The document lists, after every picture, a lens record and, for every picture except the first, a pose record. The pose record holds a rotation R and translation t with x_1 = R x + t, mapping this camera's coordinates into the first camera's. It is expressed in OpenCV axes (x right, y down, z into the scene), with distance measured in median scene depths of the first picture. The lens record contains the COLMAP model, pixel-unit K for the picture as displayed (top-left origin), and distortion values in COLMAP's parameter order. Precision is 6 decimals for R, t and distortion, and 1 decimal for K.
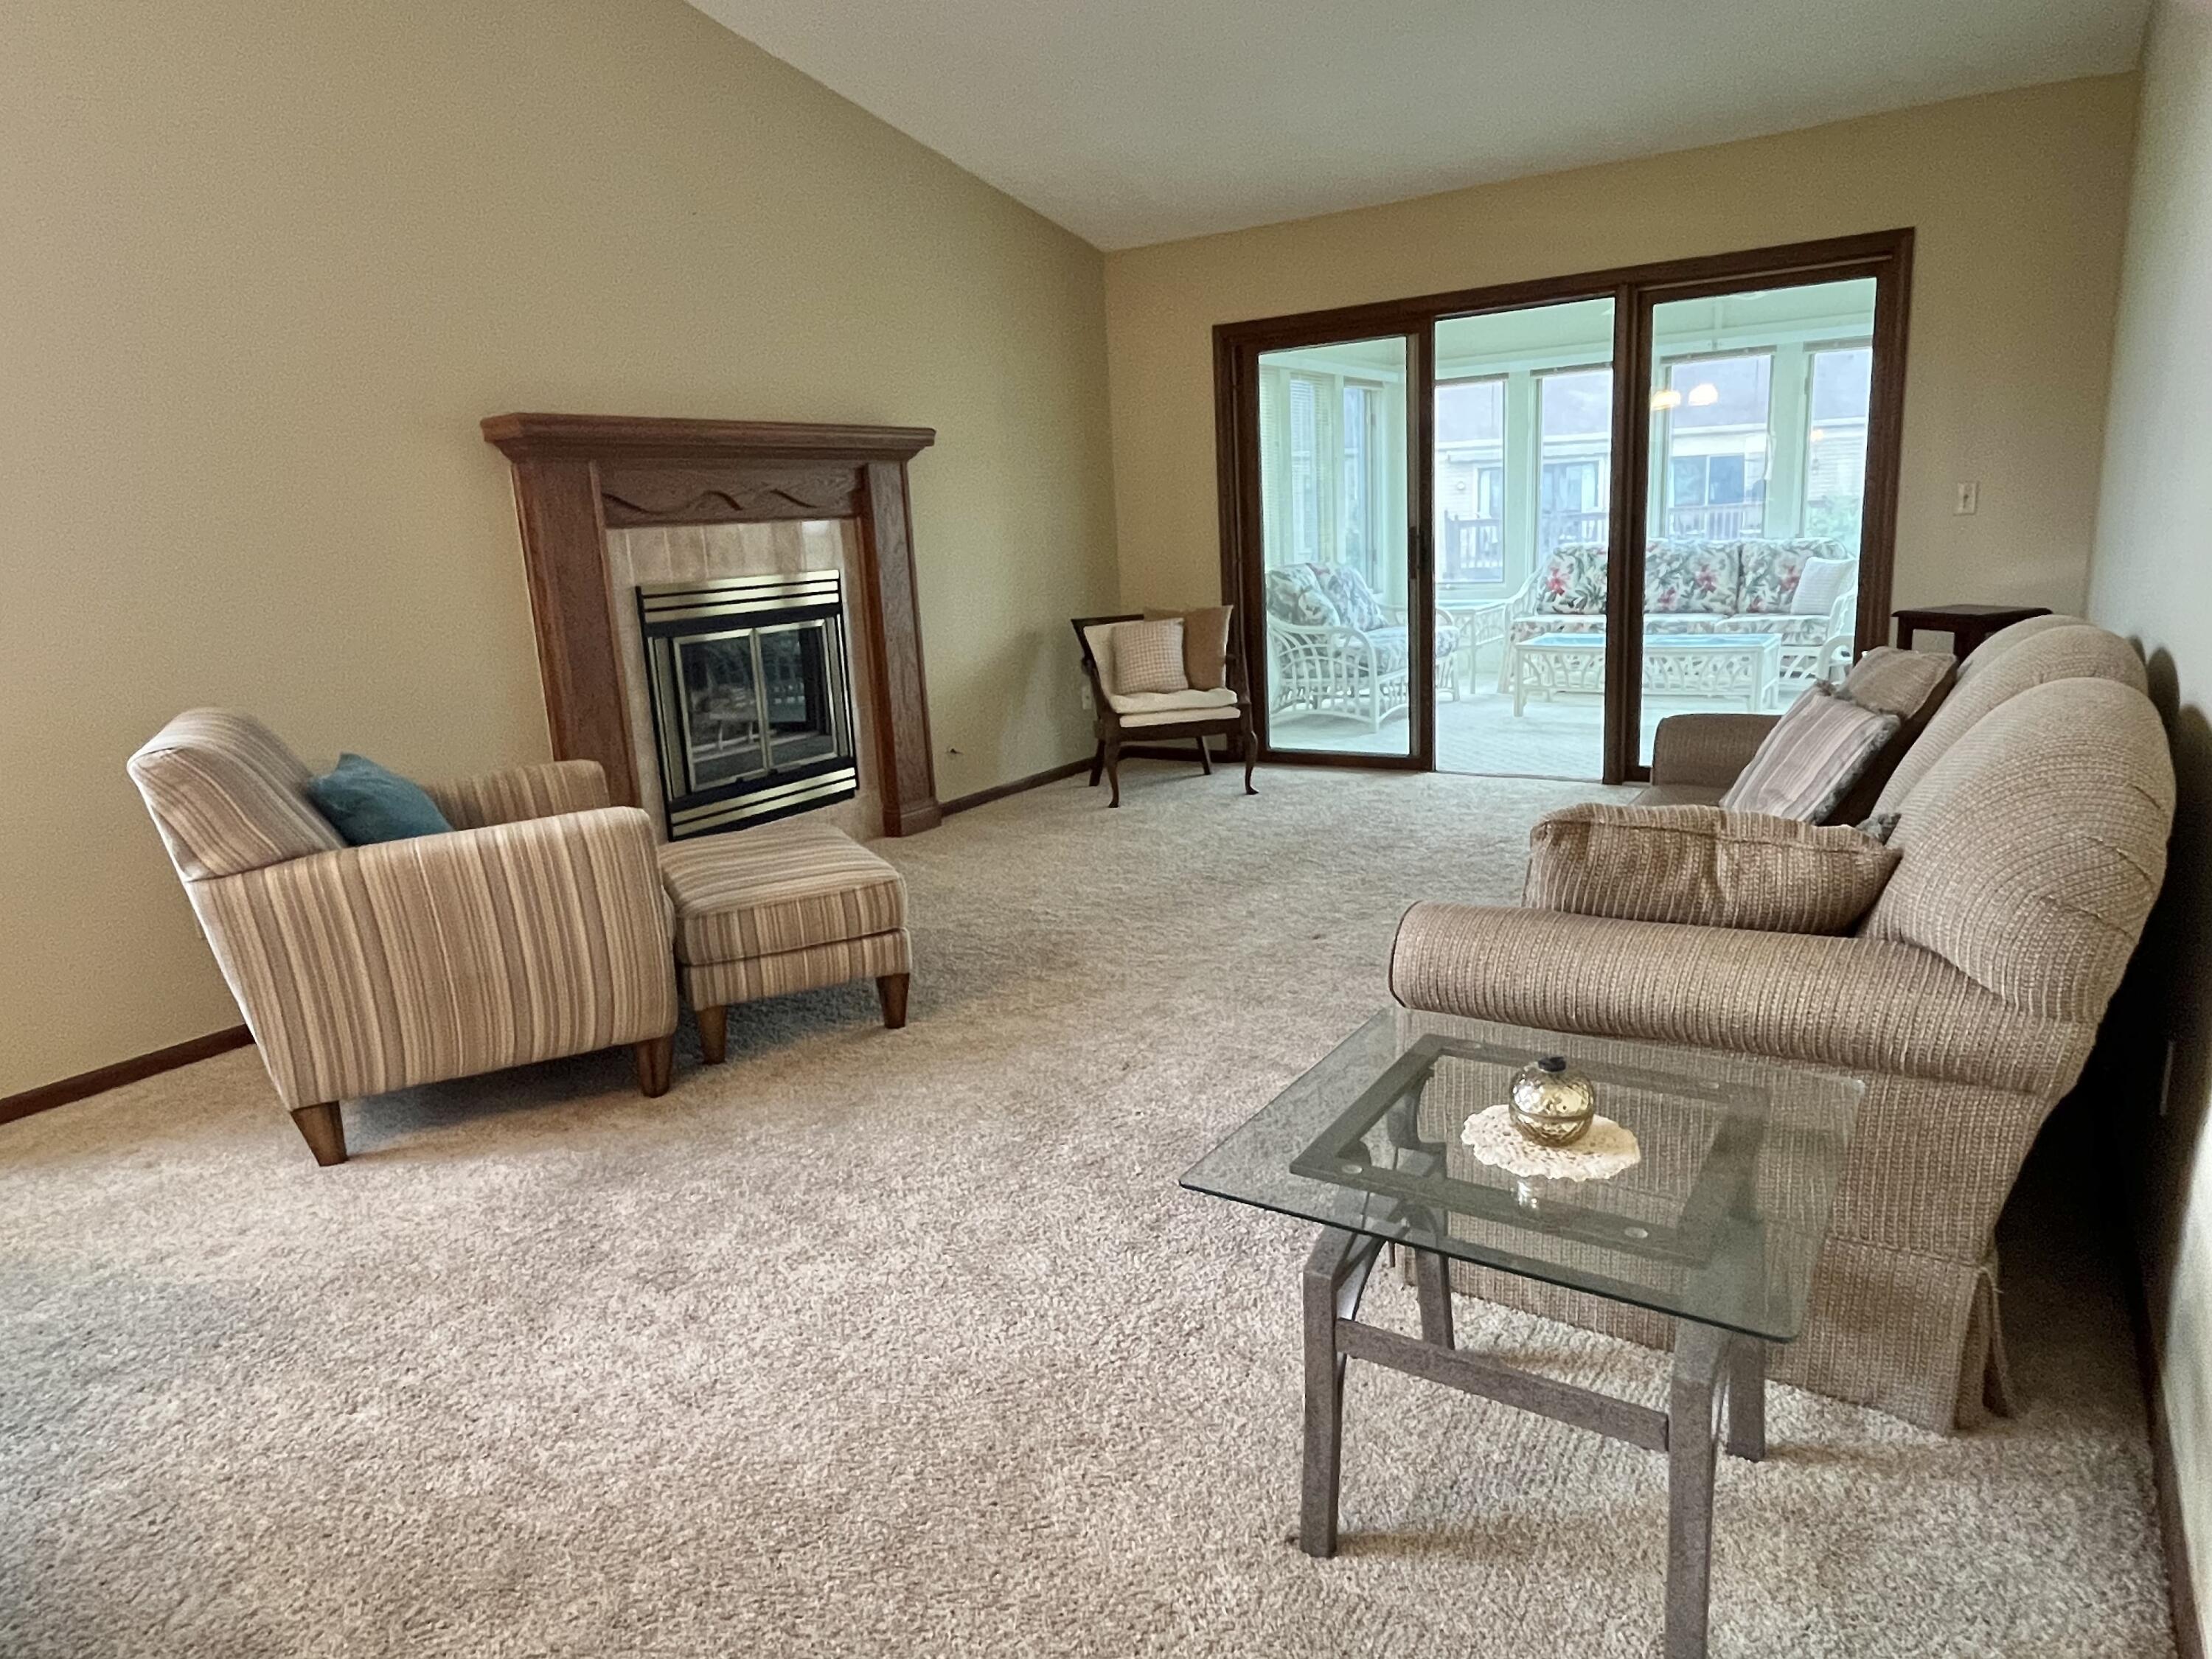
lens RADIAL K [[1313.4, 0, 1106.3], [0, 1313.4, 829.0], [0, 0, 1]] dist [-0.001710, -0.000138]
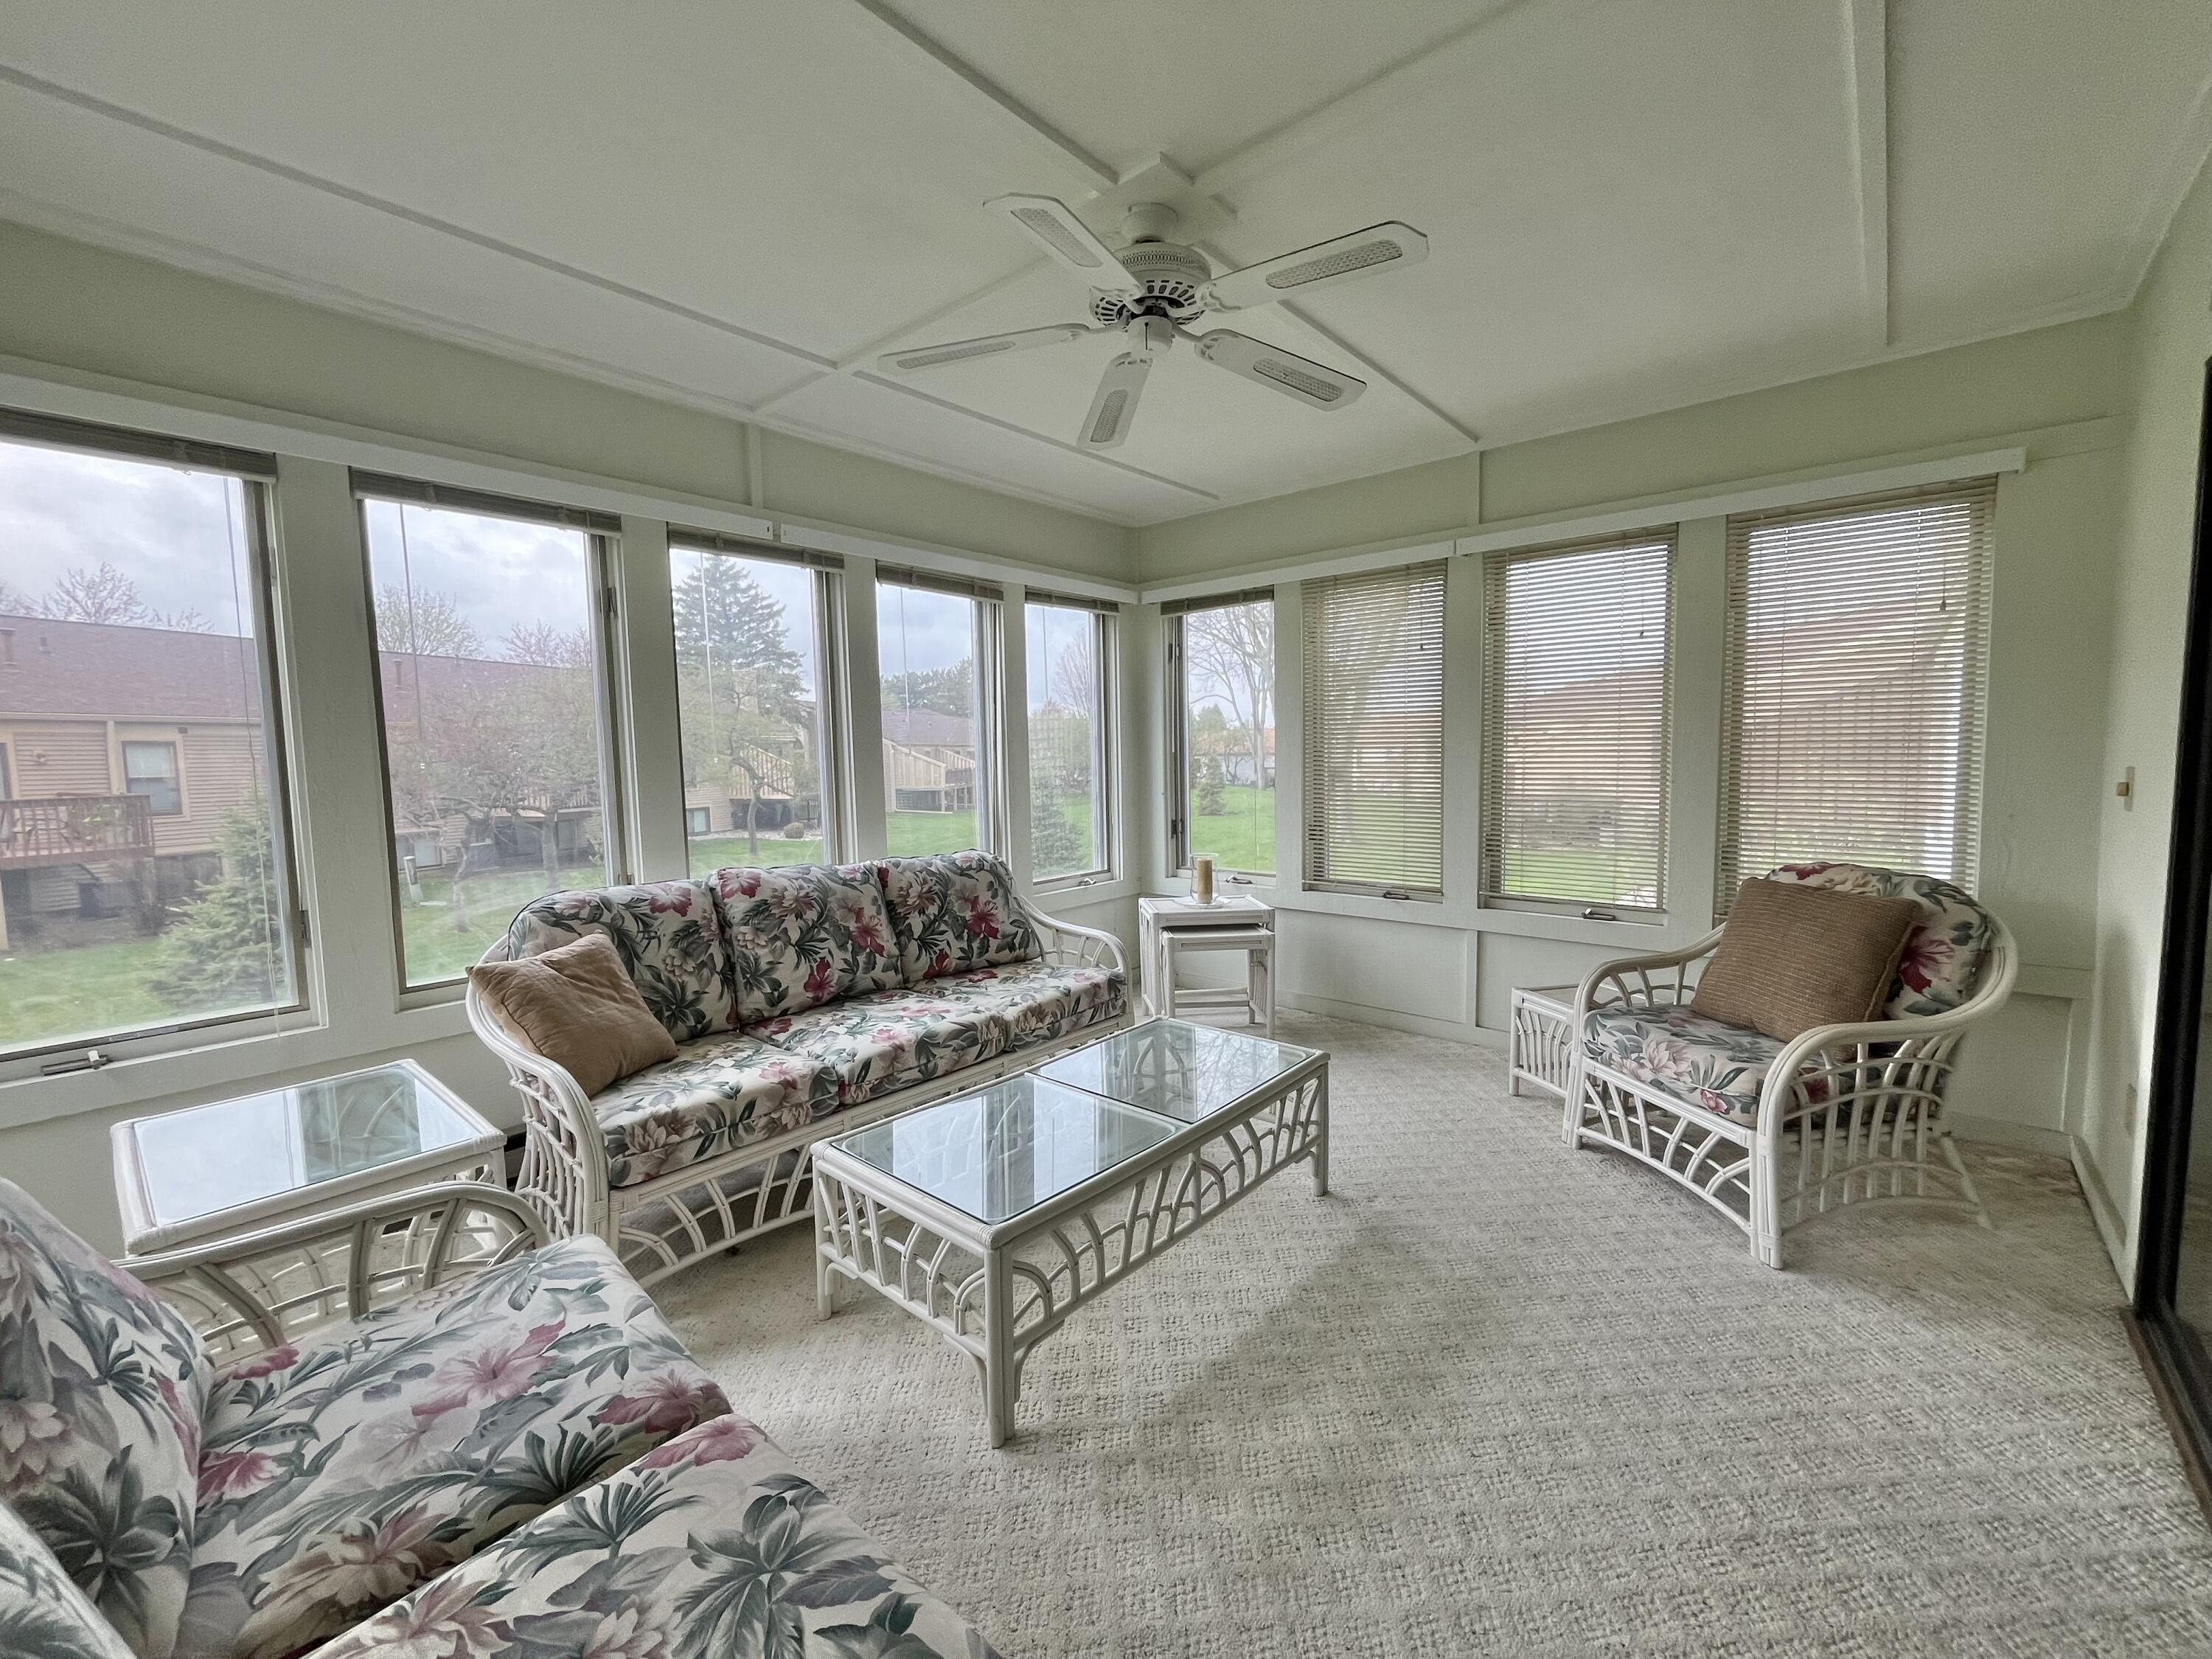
lens RADIAL K [[908.8, 0, 1105.1], [0, 908.8, 822.4], [0, 0, 1]] dist [-0.000855, -0.001242]
pose [[0.138235, -0.022271, 0.990149, 0.090207], [0.241404, 0.970352, -0.011877, -0.210447], [-0.960529, 0.240668, 0.139513, 0.848715]]
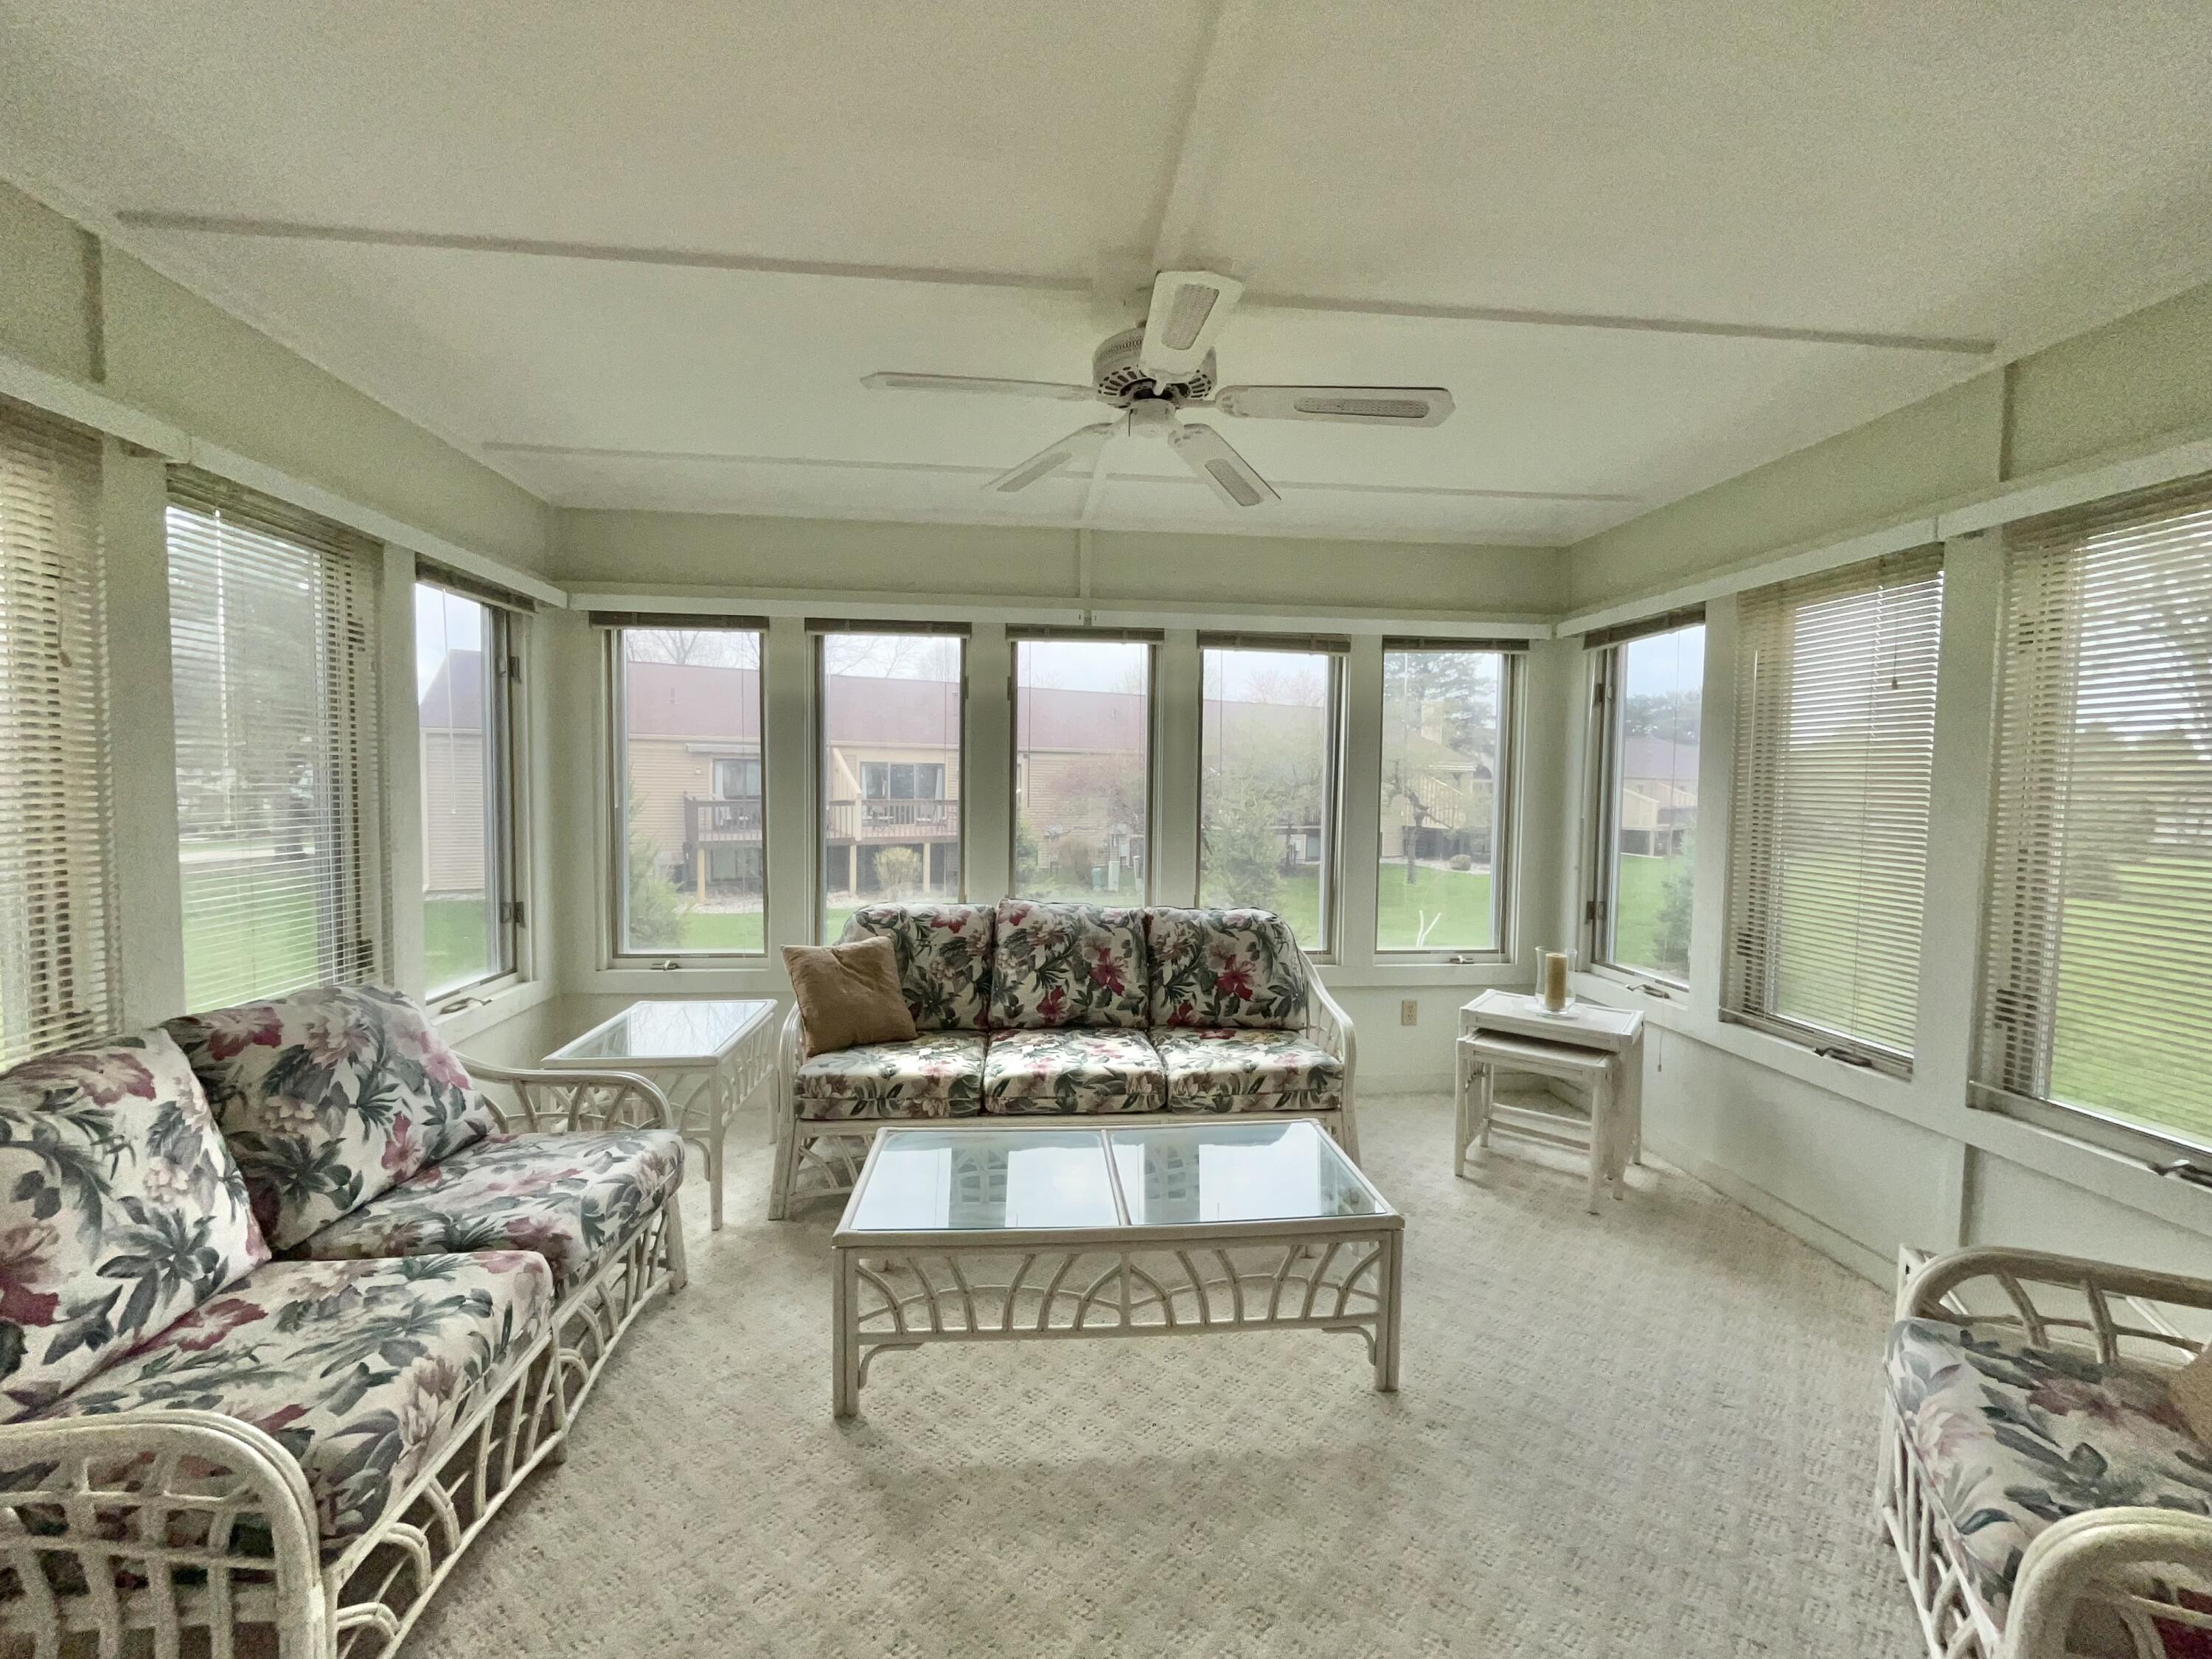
lens RADIAL K [[908.8, 0, 1099.5], [0, 908.8, 822.4], [0, 0, 1]] dist [-0.000855, -0.001242]
pose [[0.781367, 0.038043, 0.622912, 0.186388], [0.088471, 0.981307, -0.170908, -0.189739], [-0.617769, 0.188652, 0.763395, 0.670542]]
